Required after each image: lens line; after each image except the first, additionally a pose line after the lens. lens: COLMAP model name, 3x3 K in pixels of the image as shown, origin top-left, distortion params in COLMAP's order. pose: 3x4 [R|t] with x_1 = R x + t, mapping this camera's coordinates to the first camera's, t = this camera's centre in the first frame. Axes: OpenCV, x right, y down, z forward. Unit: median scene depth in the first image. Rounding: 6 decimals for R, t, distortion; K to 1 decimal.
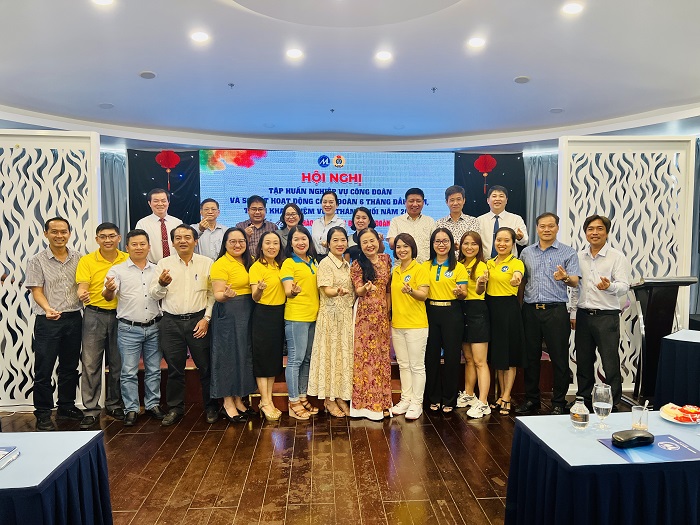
lens RADIAL K [[540.2, 0, 346.5], [0, 540.2, 281.6], [0, 0, 1]] dist [0.047967, -0.041228]
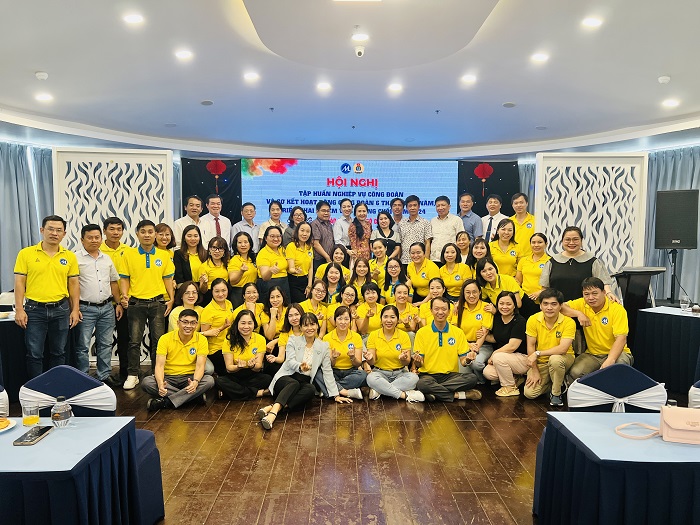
lens RADIAL K [[540.2, 0, 347.4], [0, 540.2, 282.7], [0, 0, 1]] dist [0.047967, -0.041228]
pose [[0.999415, 0.009996, -0.032701, 0.003194], [-0.009702, 0.999911, 0.009126, 0.017508], [0.032790, -0.008804, 0.999424, -0.206867]]
